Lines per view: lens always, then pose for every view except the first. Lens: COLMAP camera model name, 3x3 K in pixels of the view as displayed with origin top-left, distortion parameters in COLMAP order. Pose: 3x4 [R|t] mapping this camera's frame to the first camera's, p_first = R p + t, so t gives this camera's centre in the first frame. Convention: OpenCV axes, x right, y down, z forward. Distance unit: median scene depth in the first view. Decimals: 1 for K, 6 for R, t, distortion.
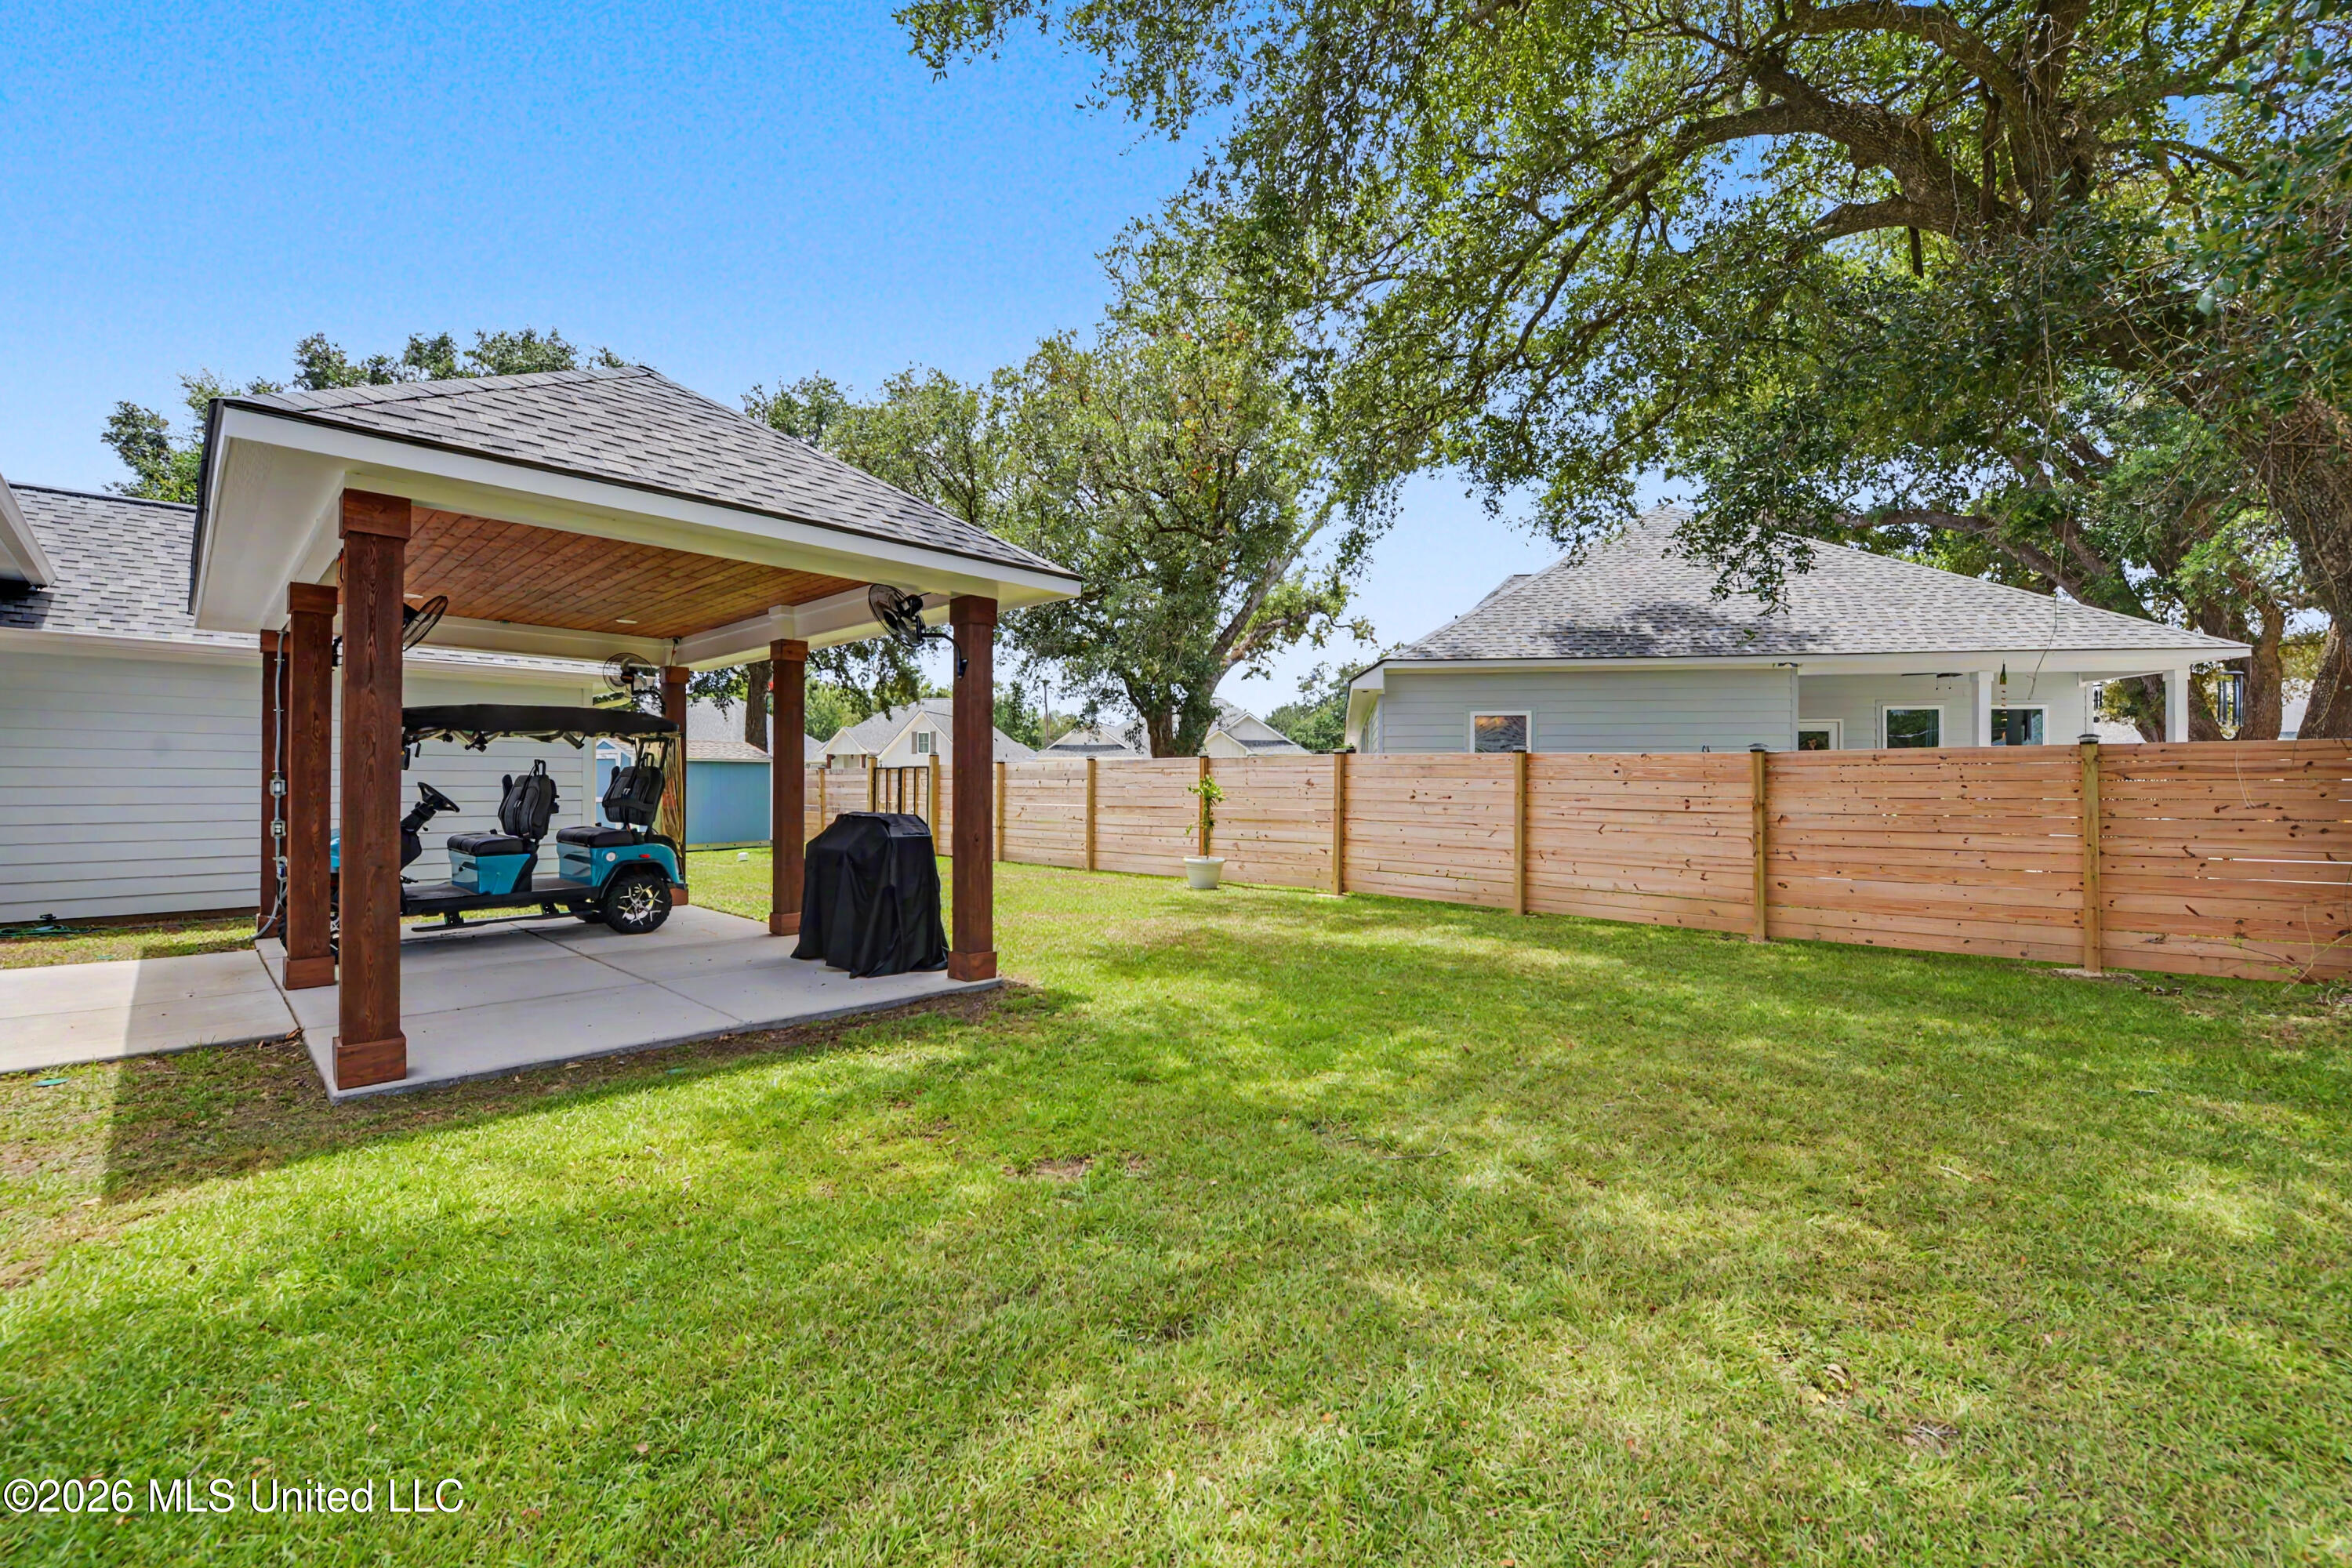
lens RADIAL K [[937.3, 0, 1177.8], [0, 937.3, 784.5], [0, 0, 1]] dist [-0.013855, -0.000337]
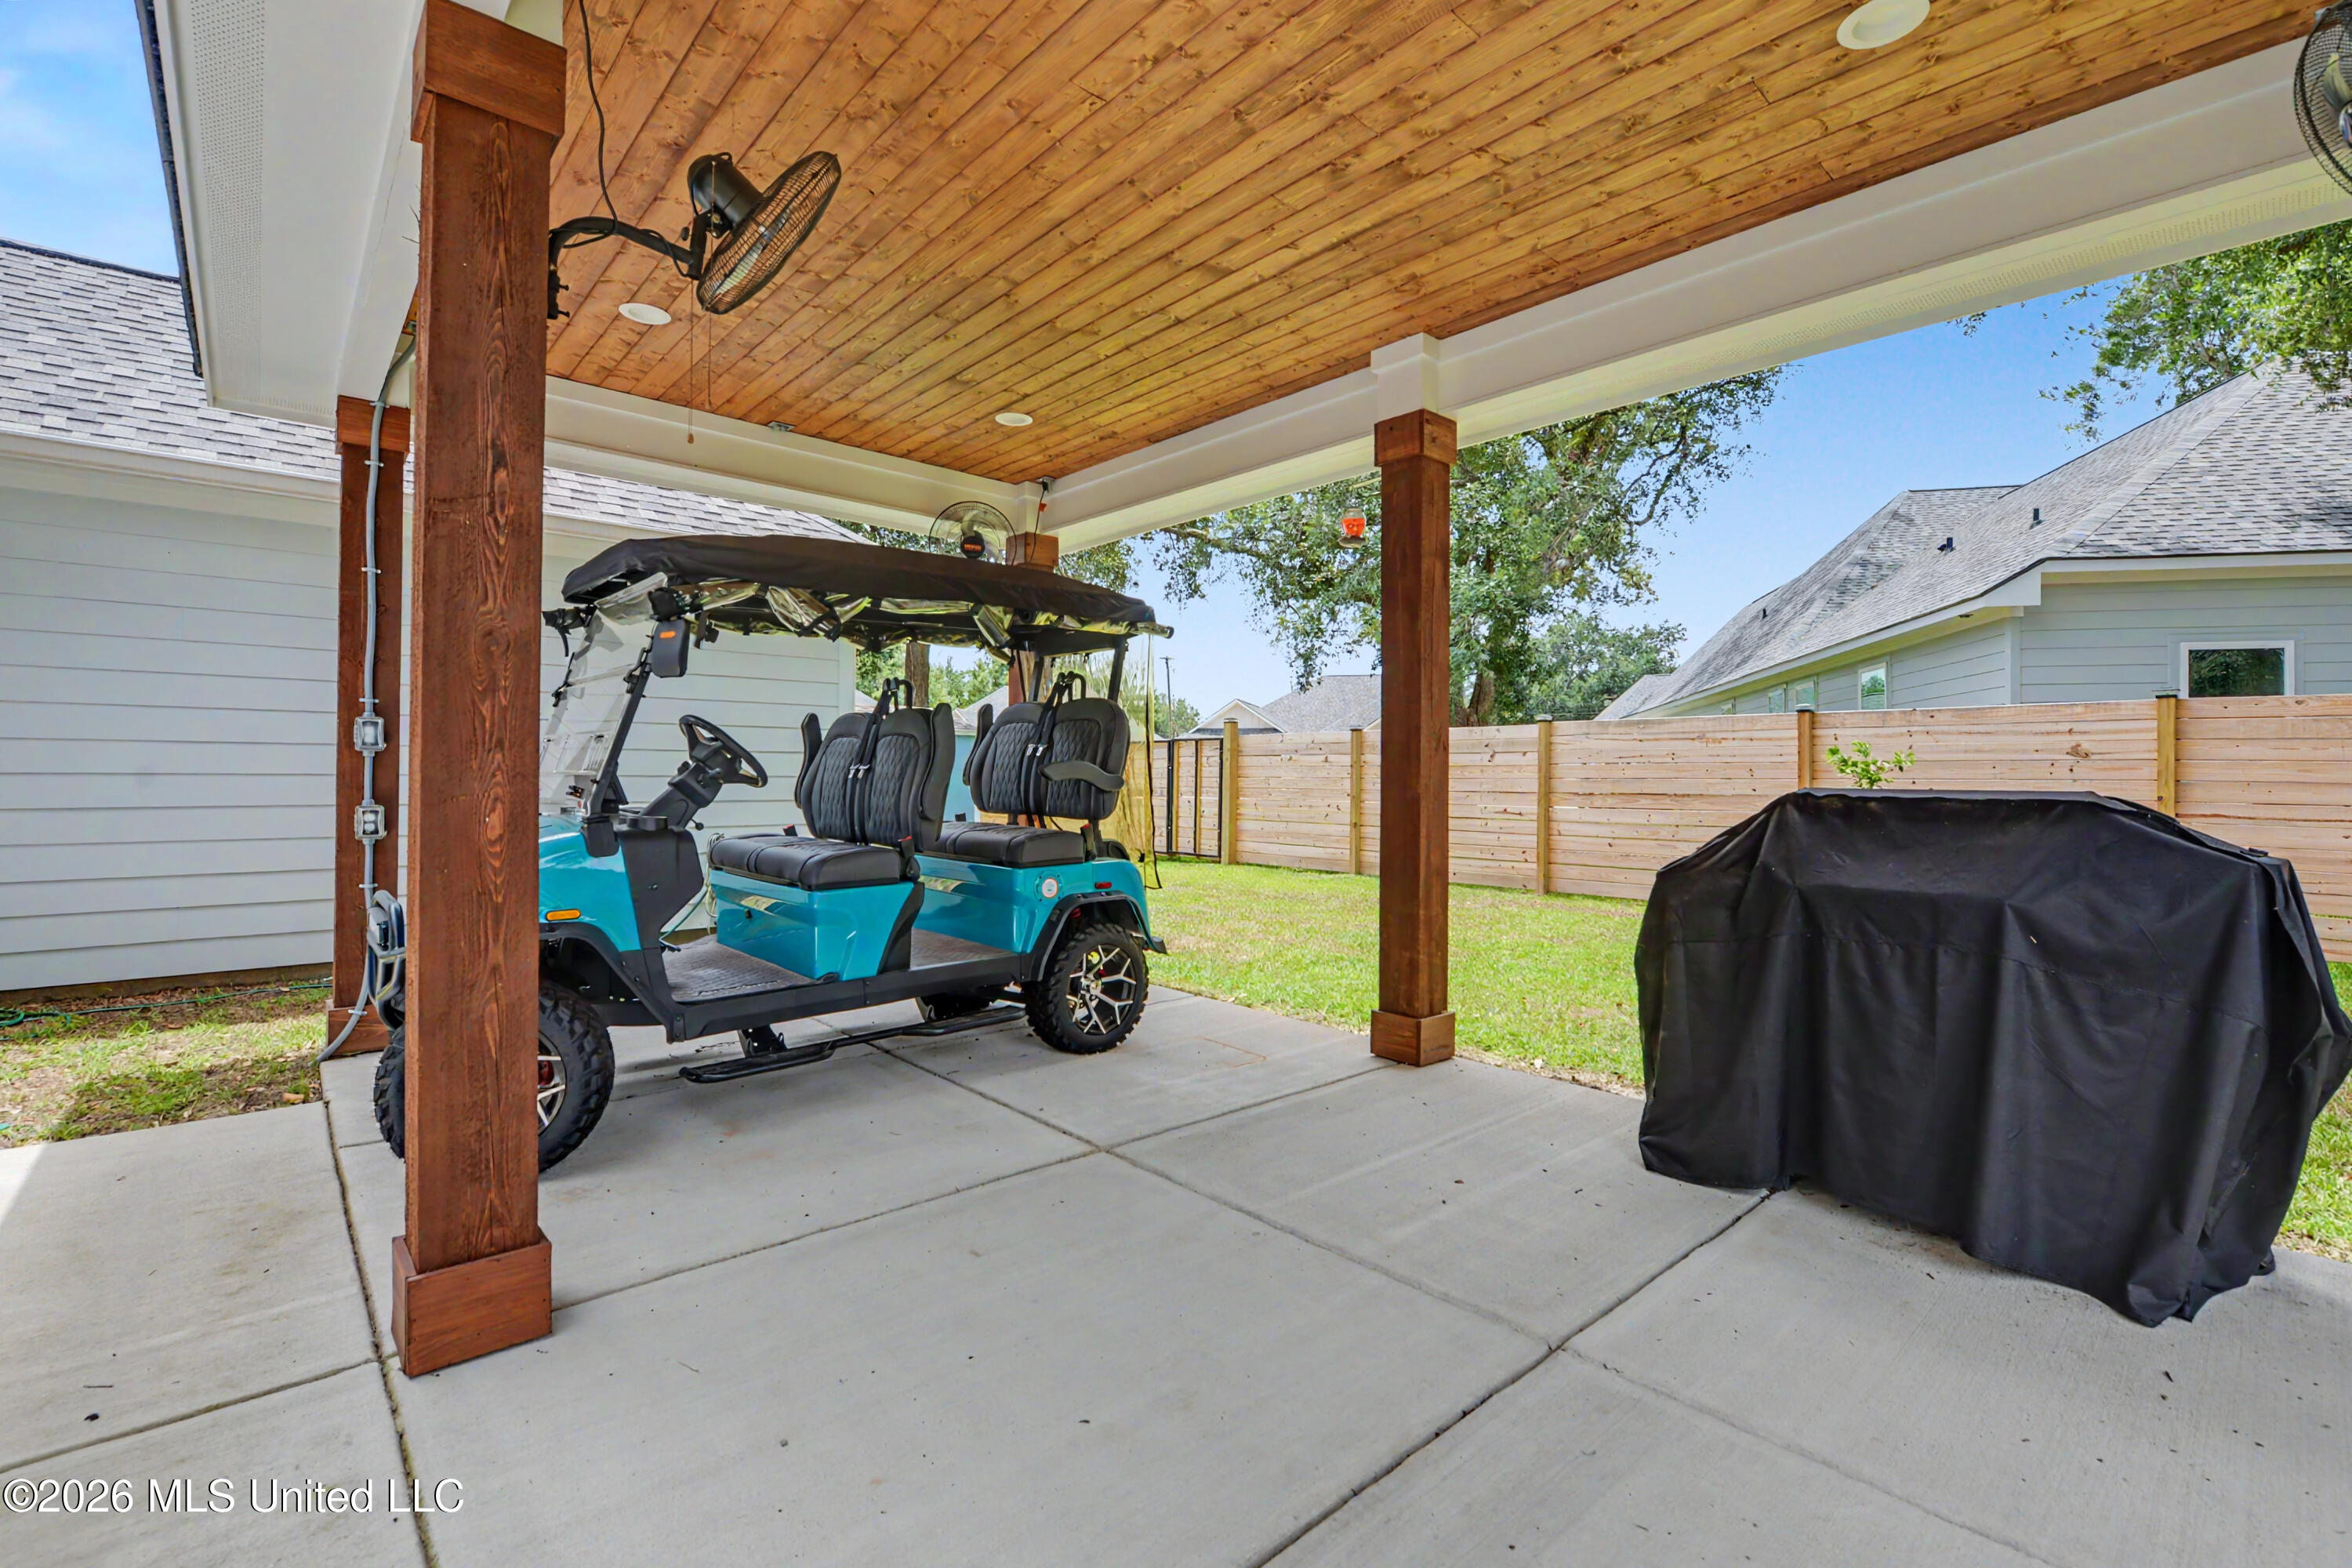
lens RADIAL K [[1003.3, 0, 1170.4], [0, 1003.3, 770.9], [0, 0, 1]] dist [-0.007094, -0.001690]
pose [[0.996070, 0.003052, -0.088513, -0.493267], [-0.003597, 0.999976, -0.005993, 0.021977], [0.088492, 0.006287, 0.996057, 0.501449]]
